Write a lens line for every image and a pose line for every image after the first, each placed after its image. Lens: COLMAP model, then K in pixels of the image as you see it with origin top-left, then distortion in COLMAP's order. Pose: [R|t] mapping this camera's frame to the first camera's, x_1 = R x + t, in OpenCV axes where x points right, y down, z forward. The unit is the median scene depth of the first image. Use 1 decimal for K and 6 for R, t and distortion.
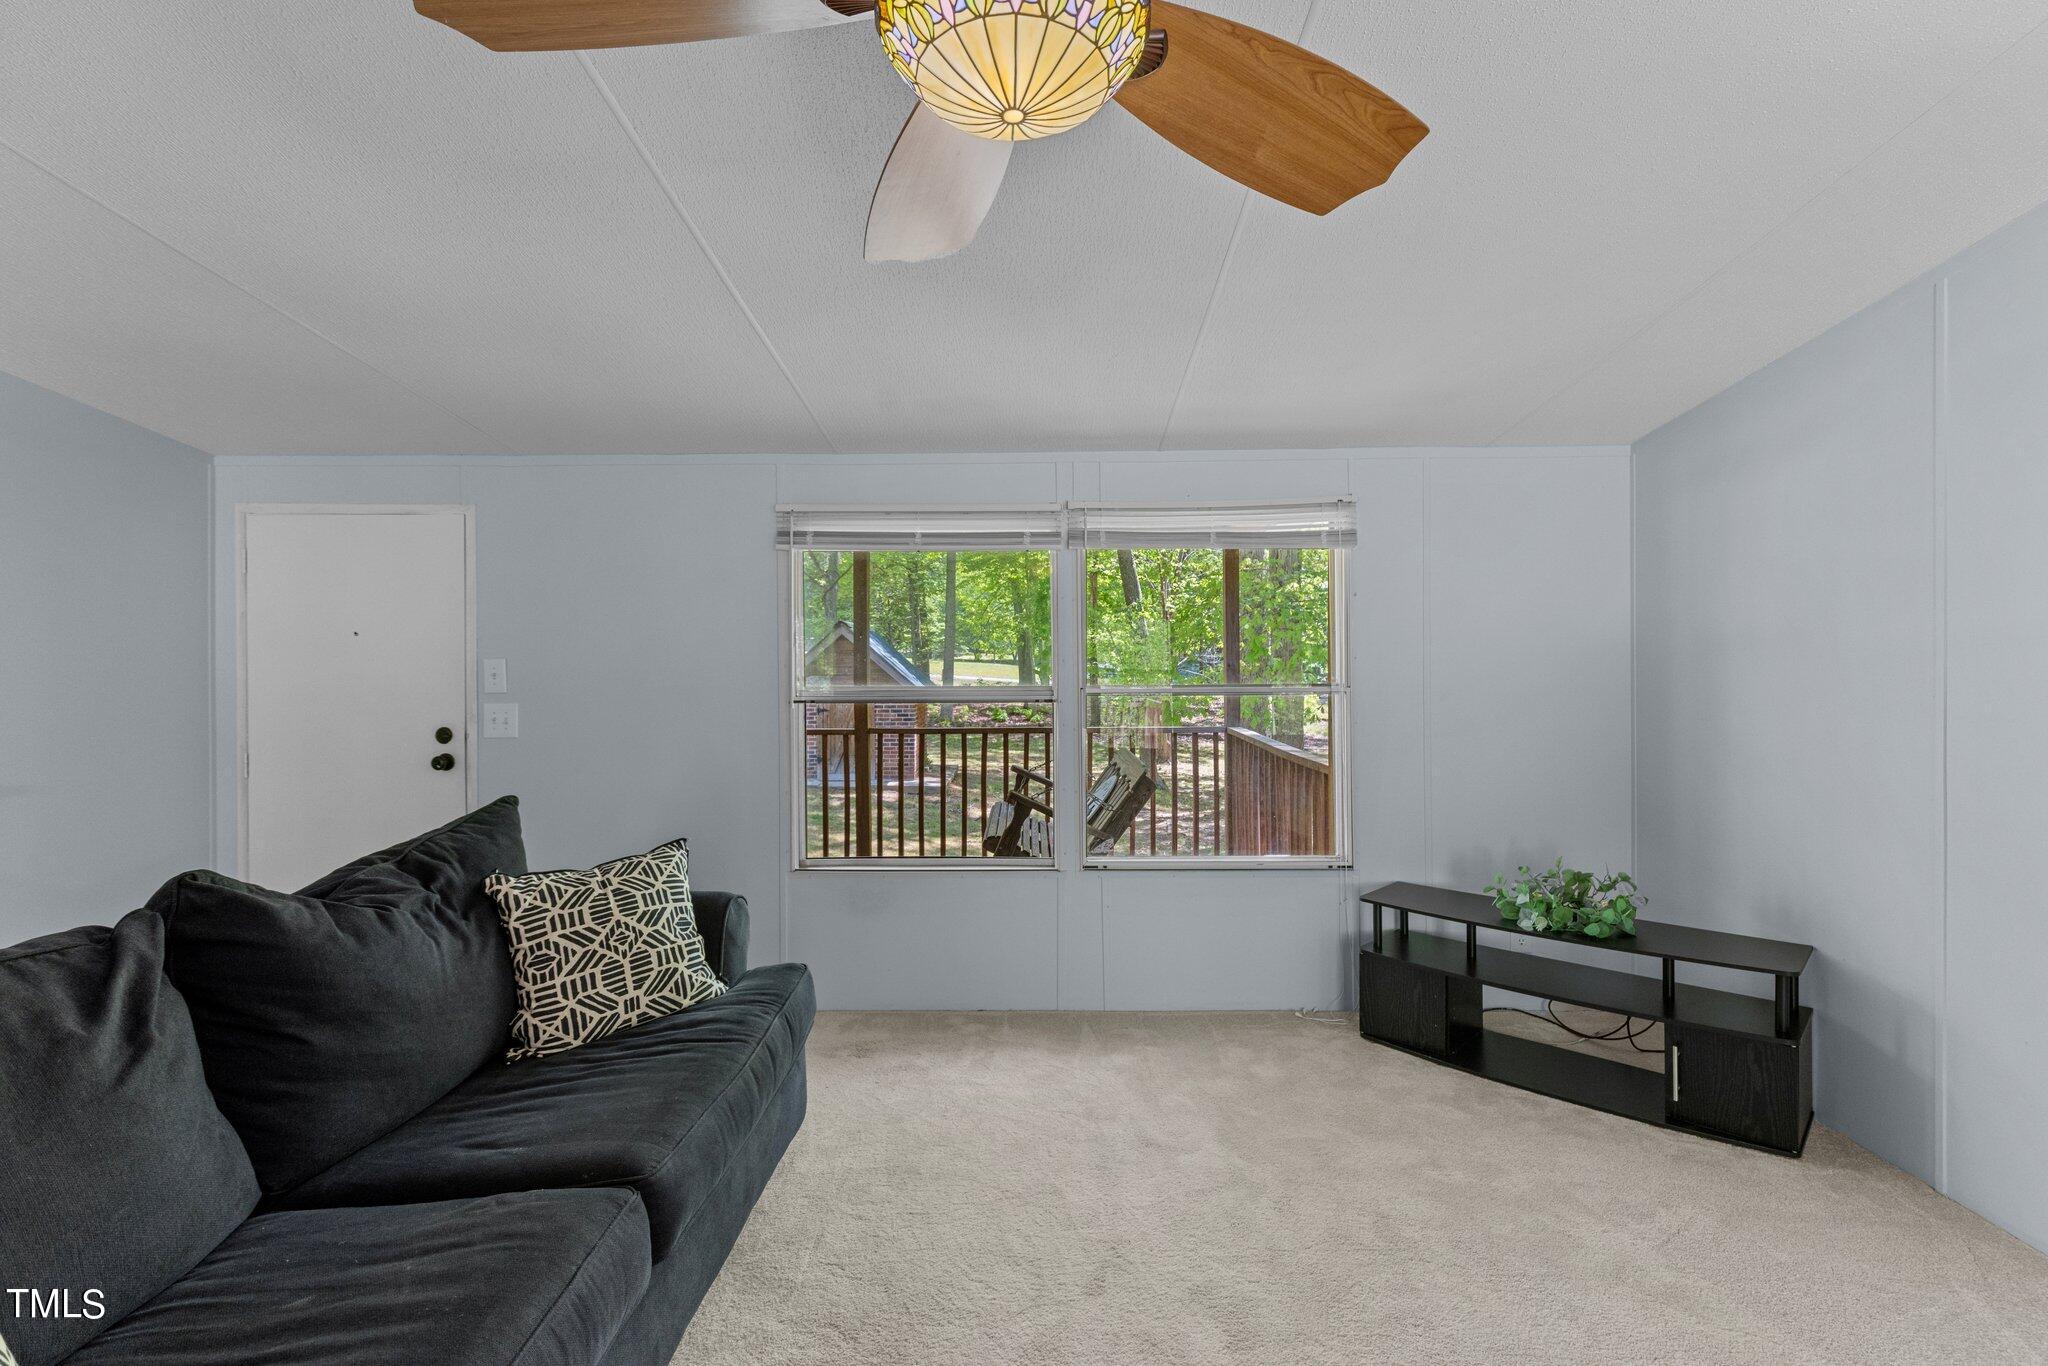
lens RADIAL K [[925.1, 0, 1043.0], [0, 925.1, 672.3], [0, 0, 1]] dist [0.002449, -0.000627]
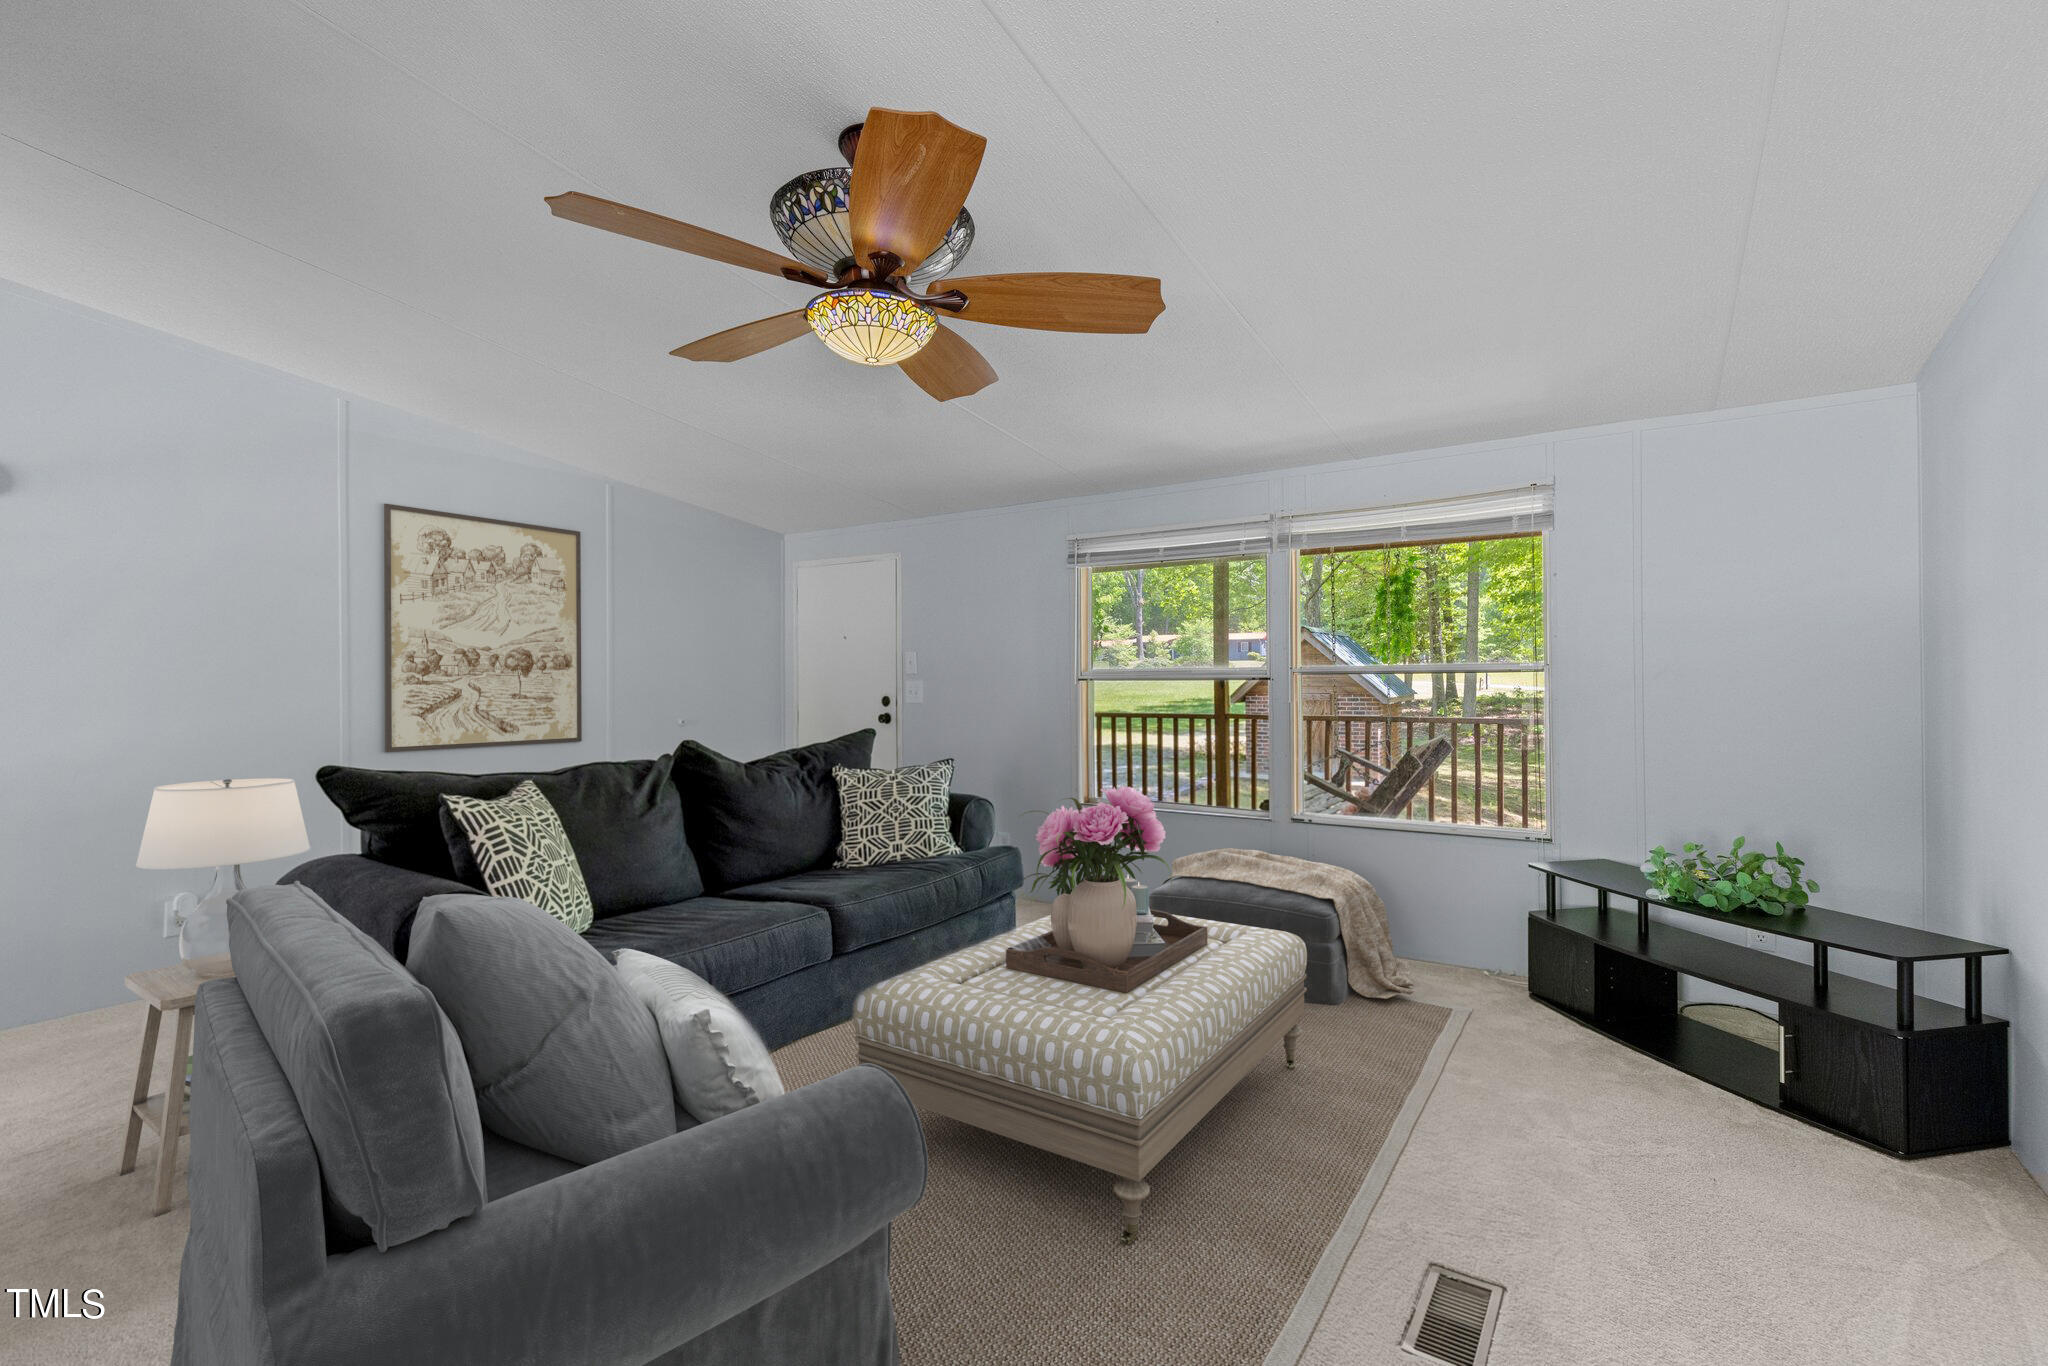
lens RADIAL K [[925.1, 0, 1060.3], [0, 925.1, 673.6], [0, 0, 1]] dist [0.002449, -0.000627]
pose [[0.847492, -0.005303, -0.530782, 0.522503], [0.000070, 0.999951, -0.009879, 0.045291], [0.530808, 0.008336, 0.847451, -0.198042]]
